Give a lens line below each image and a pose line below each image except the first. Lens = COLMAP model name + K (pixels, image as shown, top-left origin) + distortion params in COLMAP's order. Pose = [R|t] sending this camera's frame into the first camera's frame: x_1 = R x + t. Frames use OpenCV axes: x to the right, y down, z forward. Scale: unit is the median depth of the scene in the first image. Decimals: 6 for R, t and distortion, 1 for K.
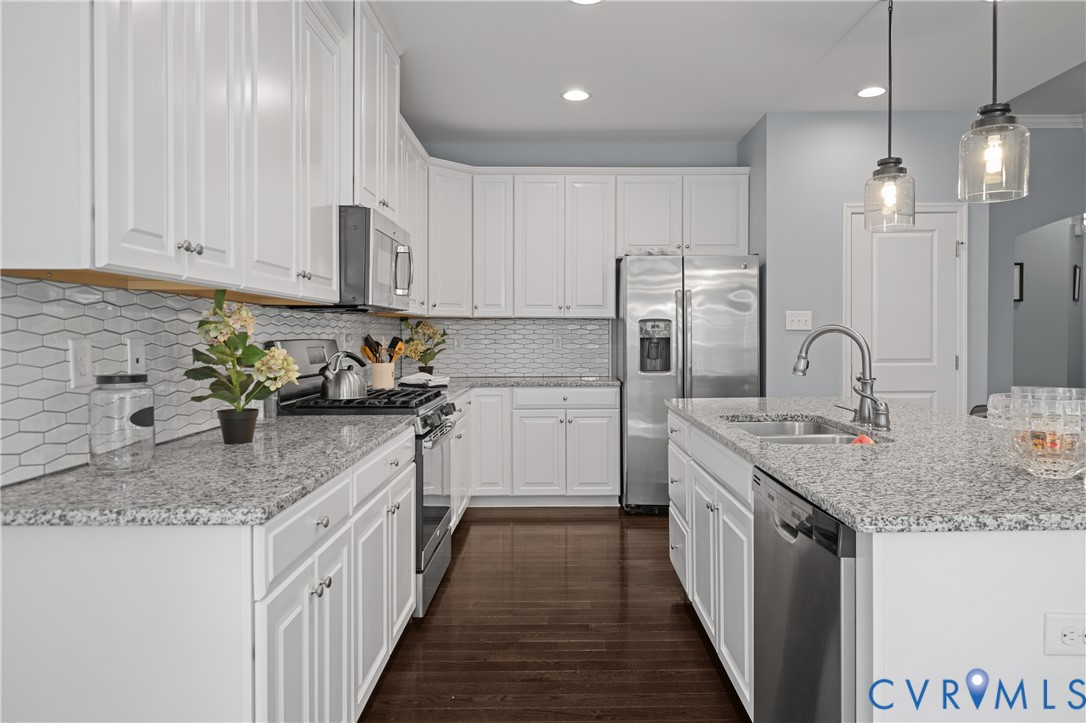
lens RADIAL K [[710.6, 0, 540.6], [0, 710.6, 343.5], [0, 0, 1]] dist [0.017808, -0.002699]
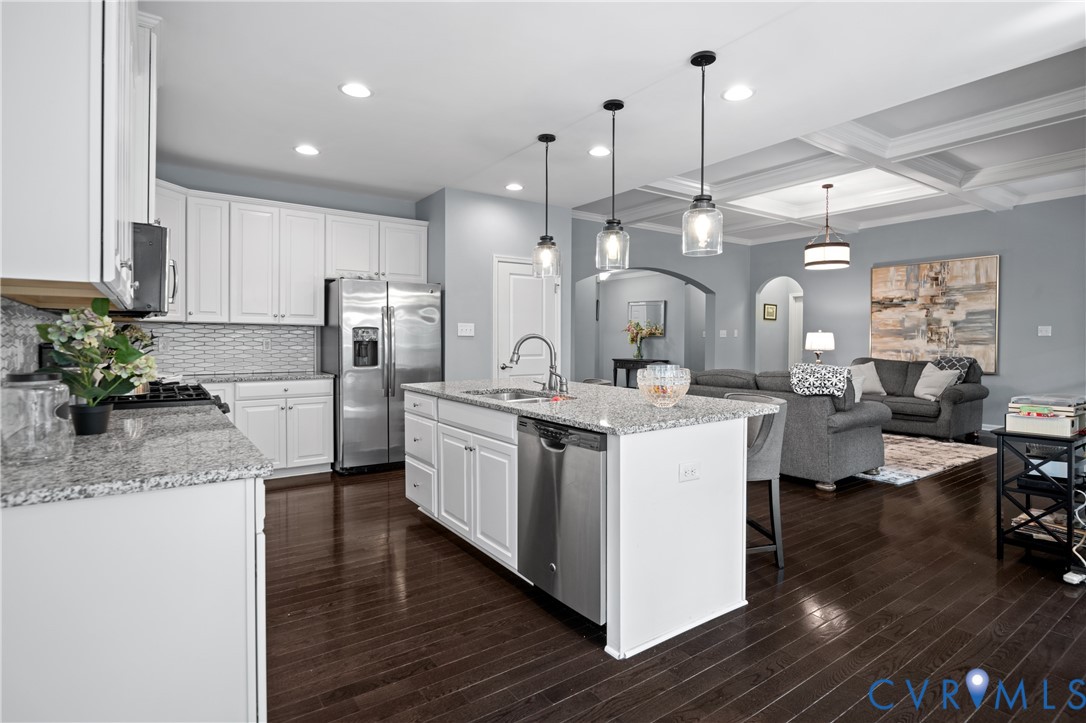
lens RADIAL K [[541.6, 0, 543.5], [0, 541.6, 344.8], [0, 0, 1]] dist [0.000211, 0.000222]
pose [[0.836262, -0.001009, 0.548329, -0.124190], [0.001392, 0.999999, -0.000283, 0.000211], [-0.548328, 0.000999, 0.836263, -0.040386]]
